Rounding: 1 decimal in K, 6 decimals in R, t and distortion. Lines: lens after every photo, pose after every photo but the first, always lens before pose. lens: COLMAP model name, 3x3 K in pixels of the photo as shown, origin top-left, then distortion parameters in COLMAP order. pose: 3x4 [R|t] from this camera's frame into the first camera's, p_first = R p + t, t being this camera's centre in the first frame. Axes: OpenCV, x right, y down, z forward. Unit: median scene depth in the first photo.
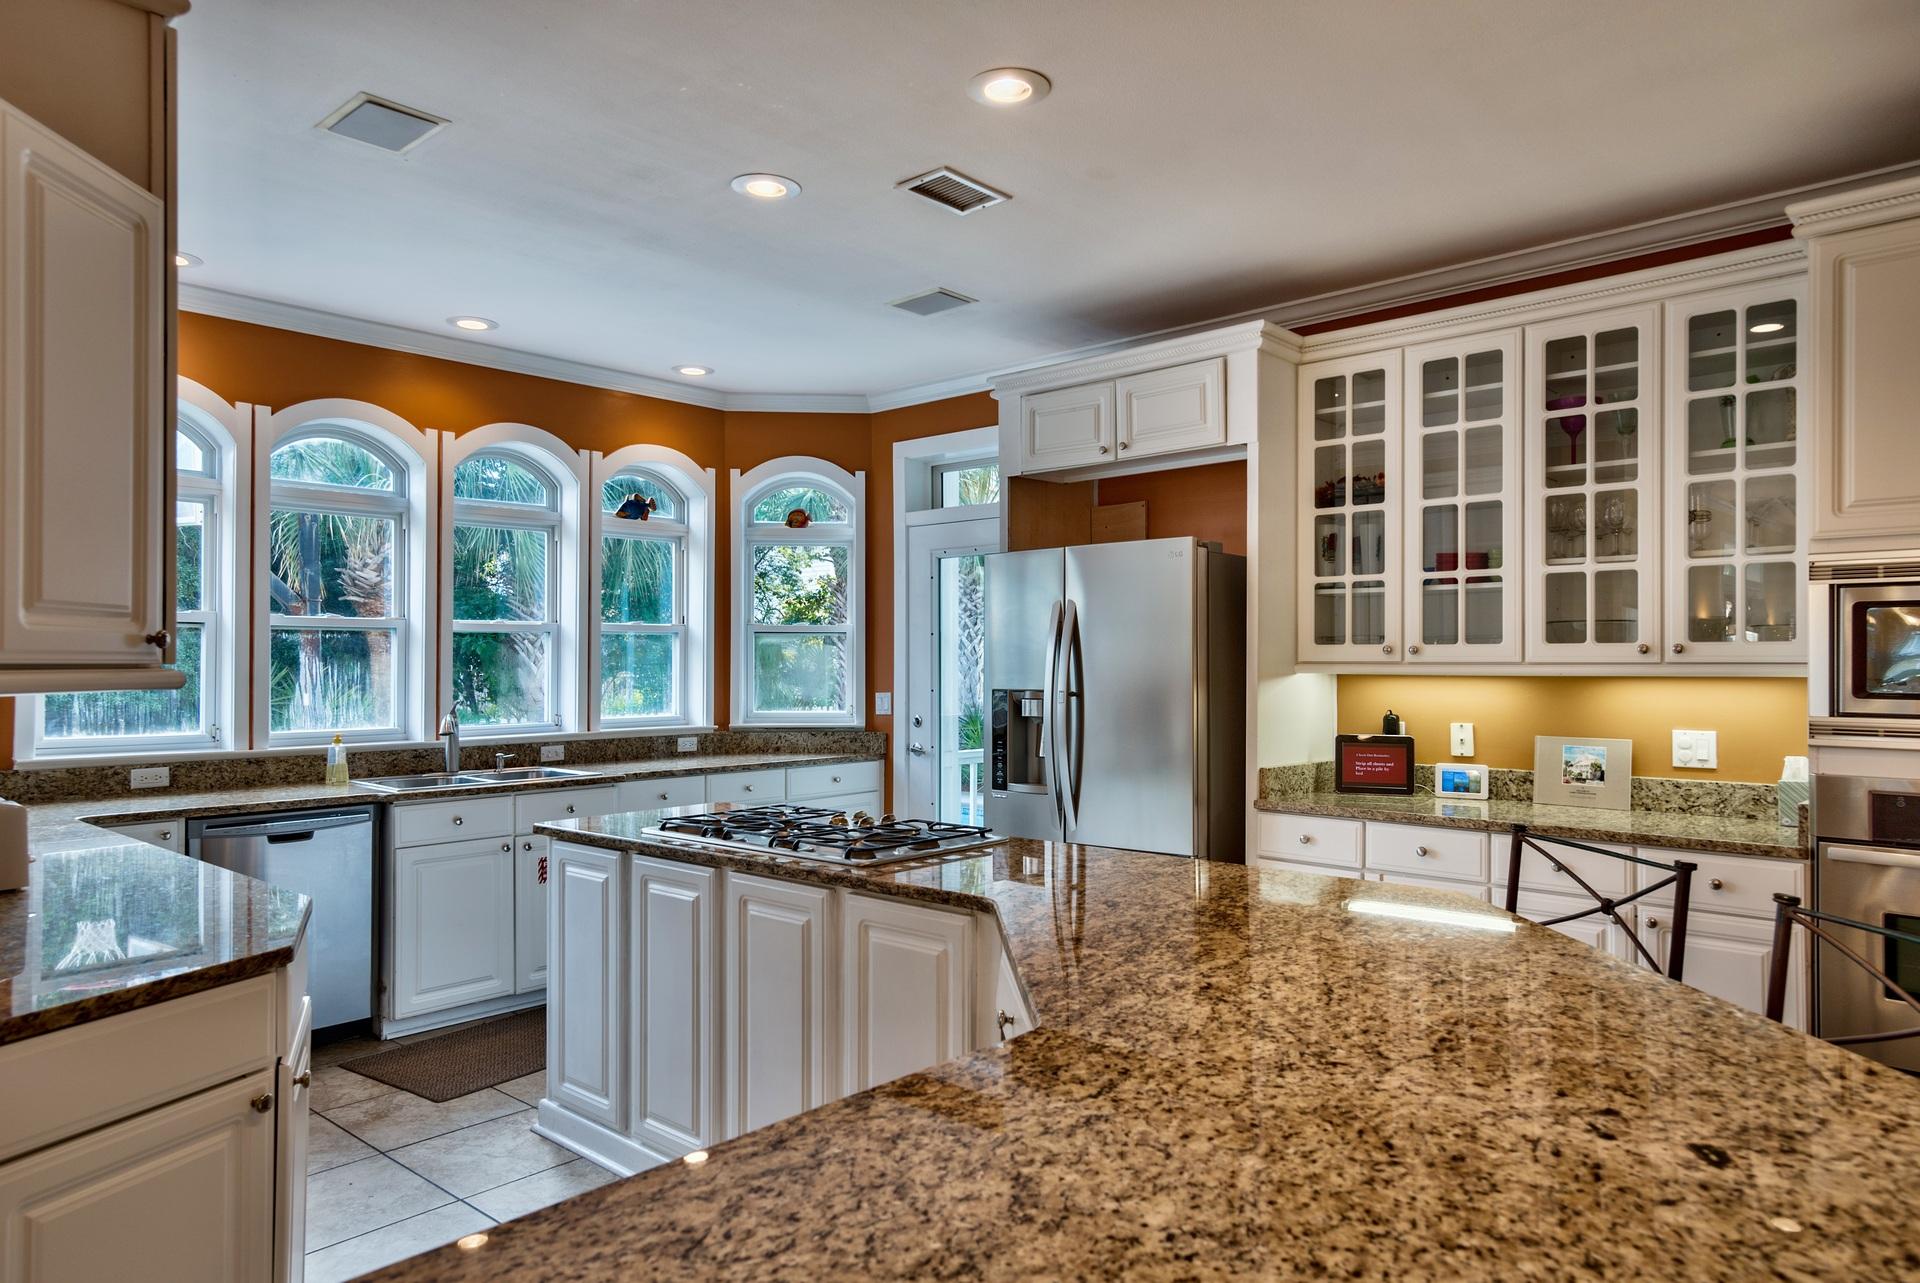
lens RADIAL K [[1207.0, 0, 960.0], [0, 1207.0, 641.5], [0, 0, 1]] dist [0.025771, 0.000428]
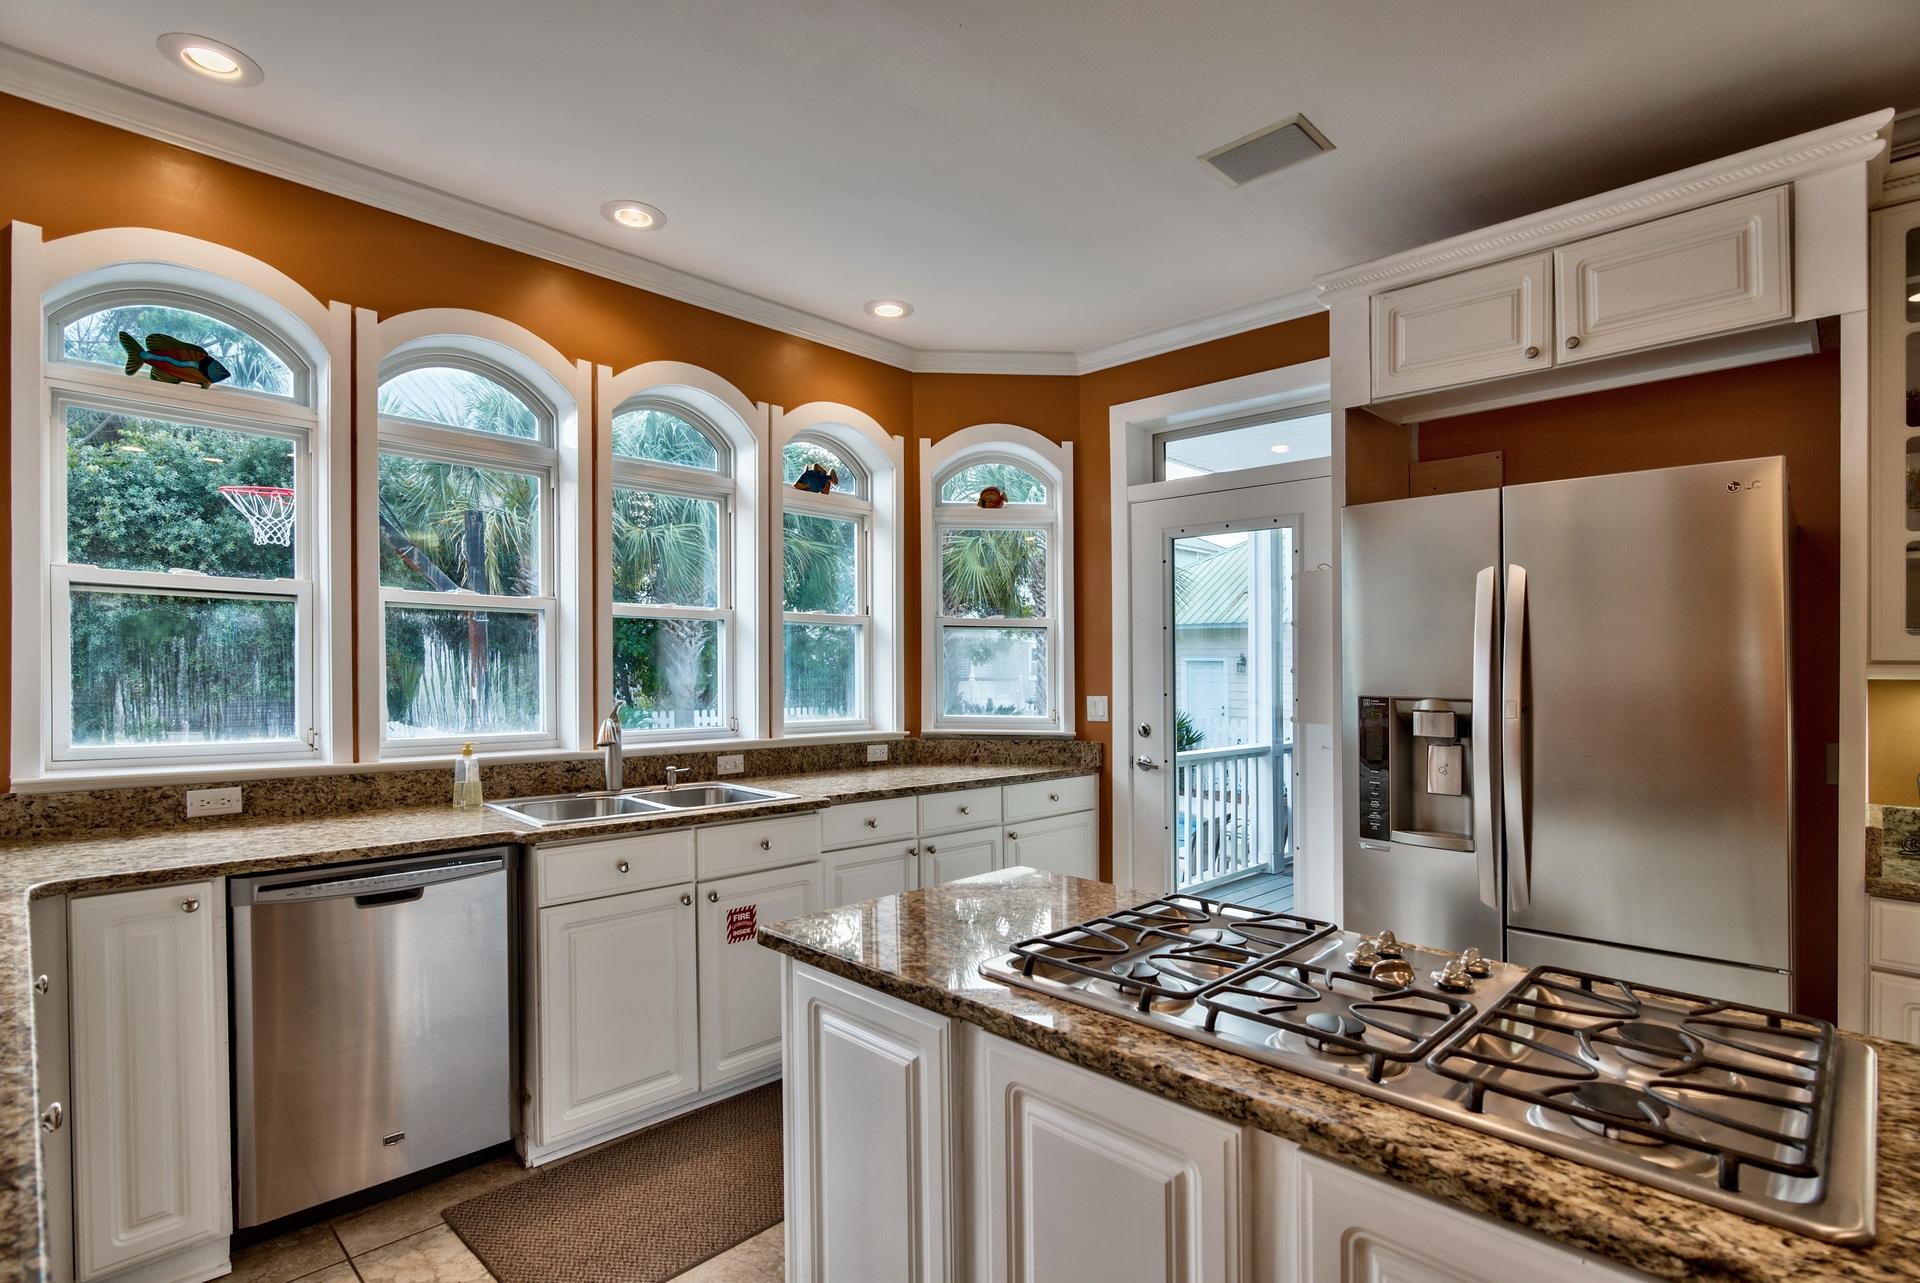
lens RADIAL K [[943.4, 0, 954.6], [0, 943.4, 707.9], [0, 0, 1]] dist [0.000588, -0.000214]
pose [[0.998858, 0.013497, -0.045836, -0.162483], [-0.010773, 0.998189, 0.059175, 0.014227], [0.046552, -0.058614, 0.997195, 0.383715]]
